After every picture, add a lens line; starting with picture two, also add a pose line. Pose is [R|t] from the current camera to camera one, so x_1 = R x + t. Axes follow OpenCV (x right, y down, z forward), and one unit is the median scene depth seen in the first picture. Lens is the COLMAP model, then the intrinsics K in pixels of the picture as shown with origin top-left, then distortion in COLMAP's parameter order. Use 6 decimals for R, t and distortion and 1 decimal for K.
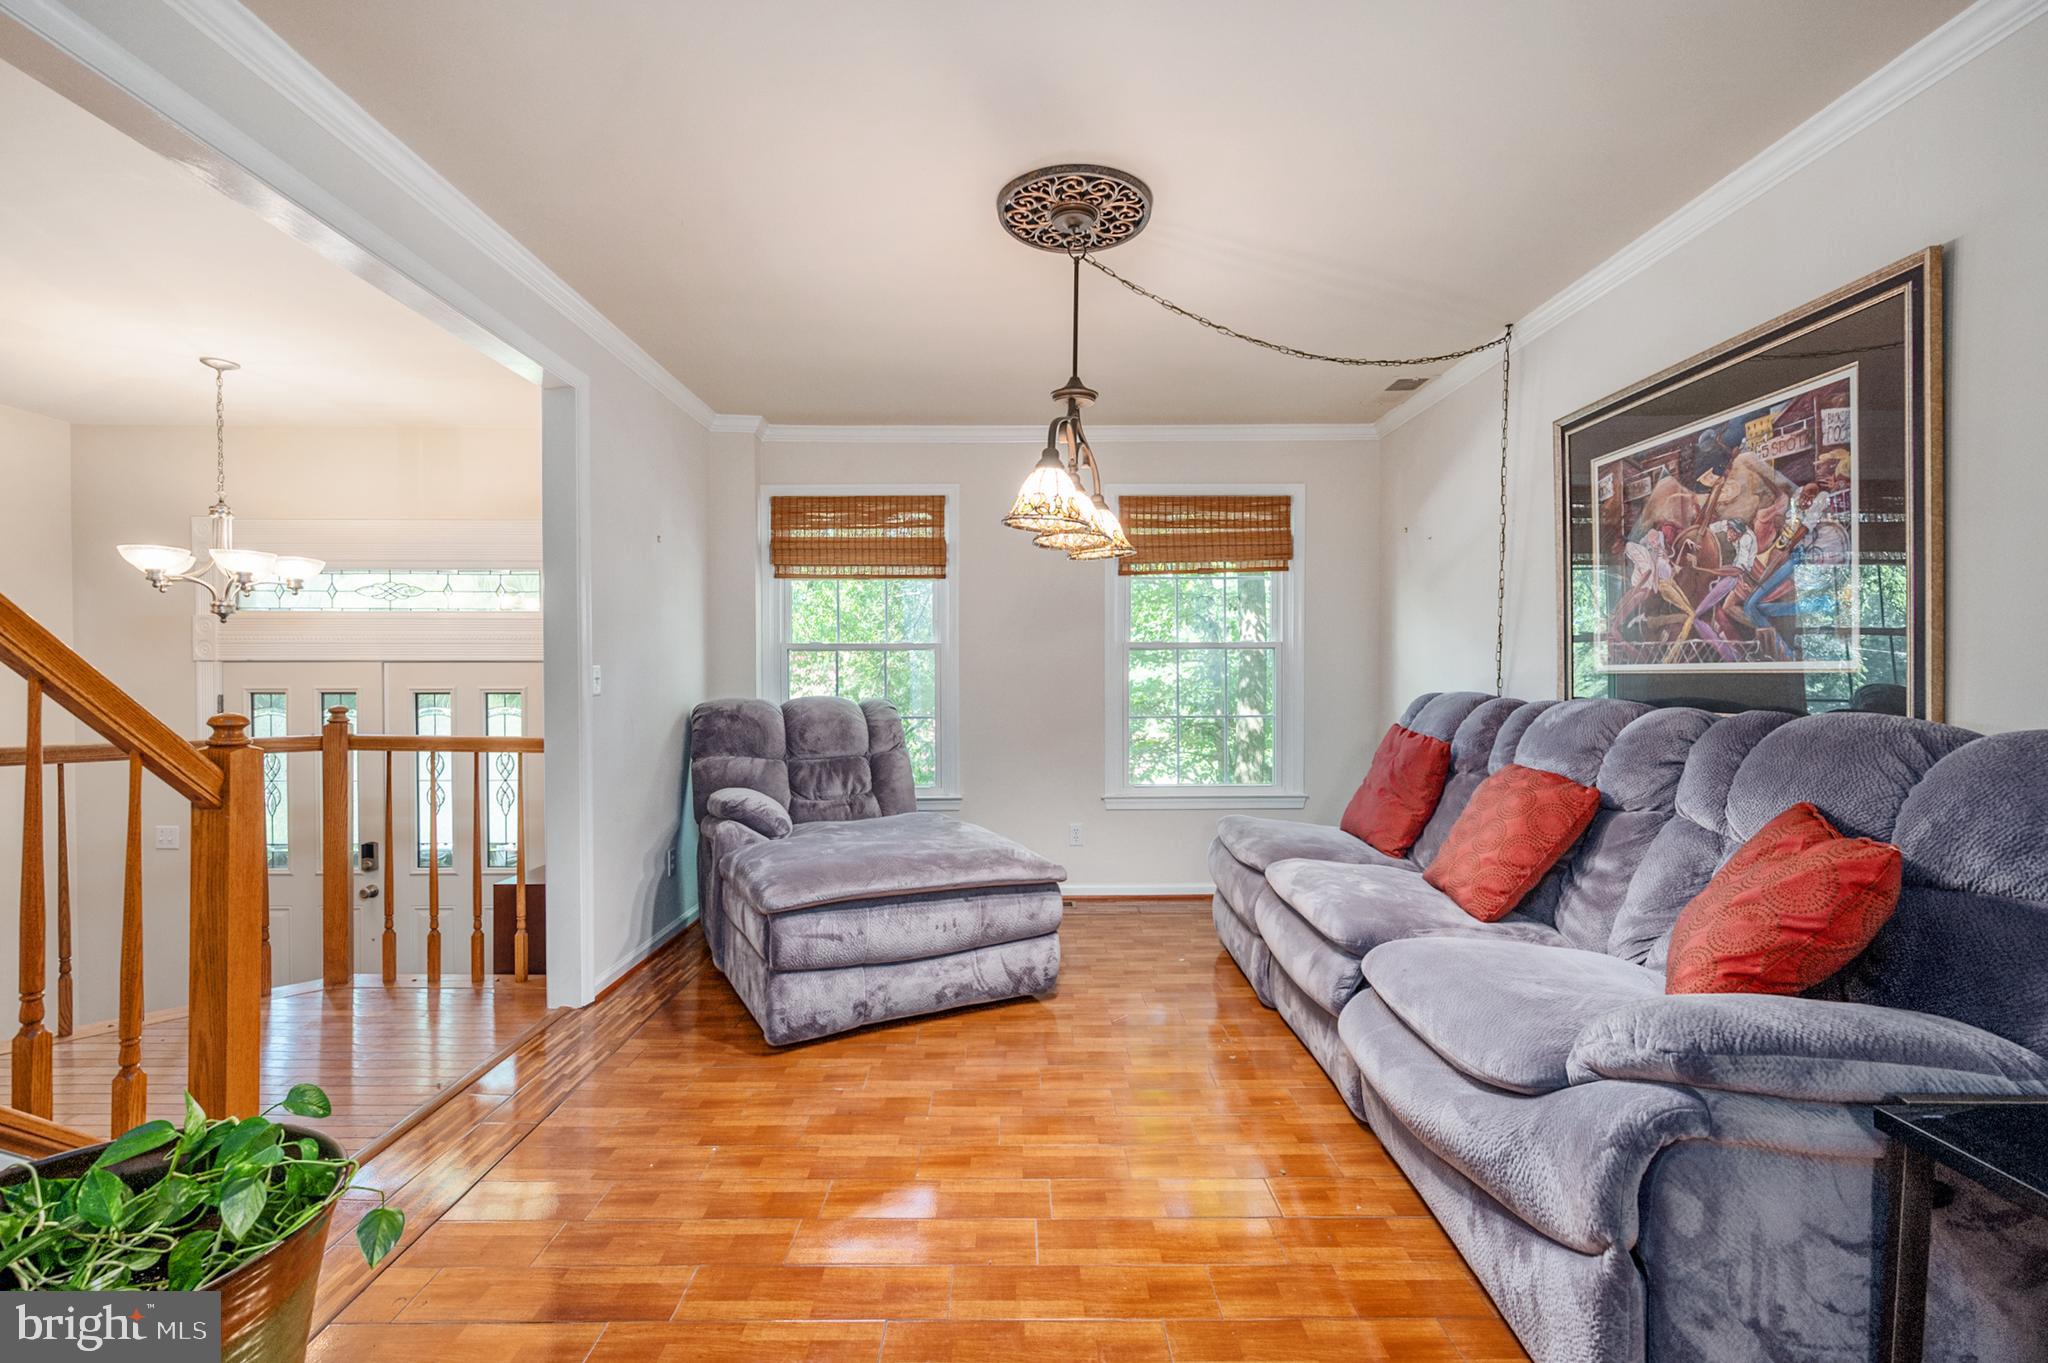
lens RADIAL K [[883.0, 0, 1026.9], [0, 883.0, 676.3], [0, 0, 1]] dist [-0.008624, -0.000384]
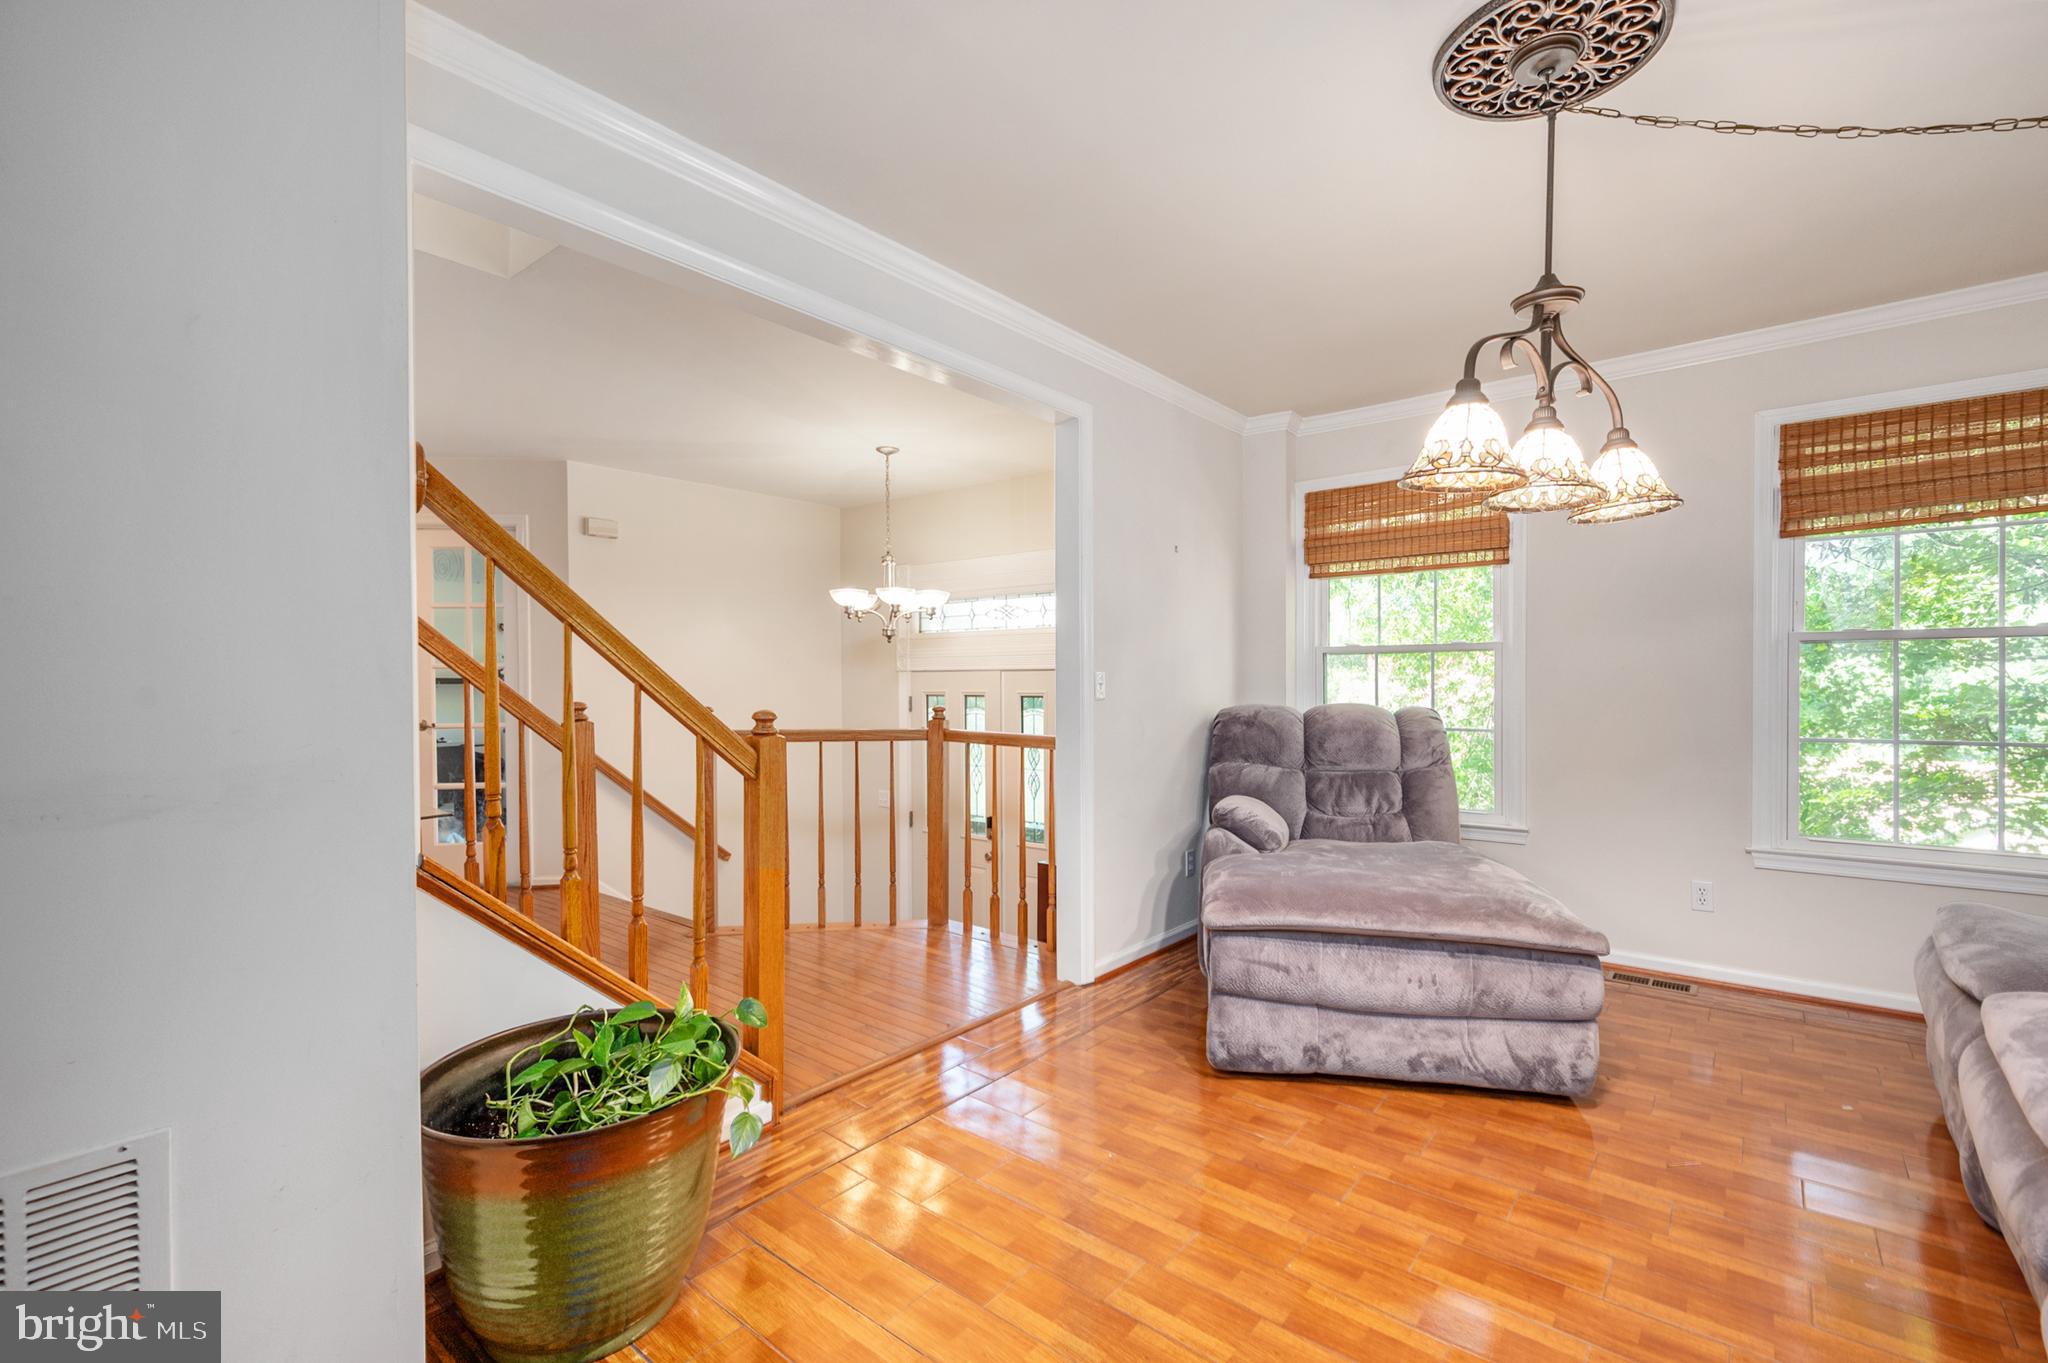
lens RADIAL K [[883.0, 0, 1022.0], [0, 883.0, 685.8], [0, 0, 1]] dist [-0.008624, -0.000384]
pose [[0.767322, 0.000800, -0.641261, 0.137794], [0.001912, 0.999992, 0.003535, 0.000643], [0.641259, -0.003939, 0.767315, 0.112497]]
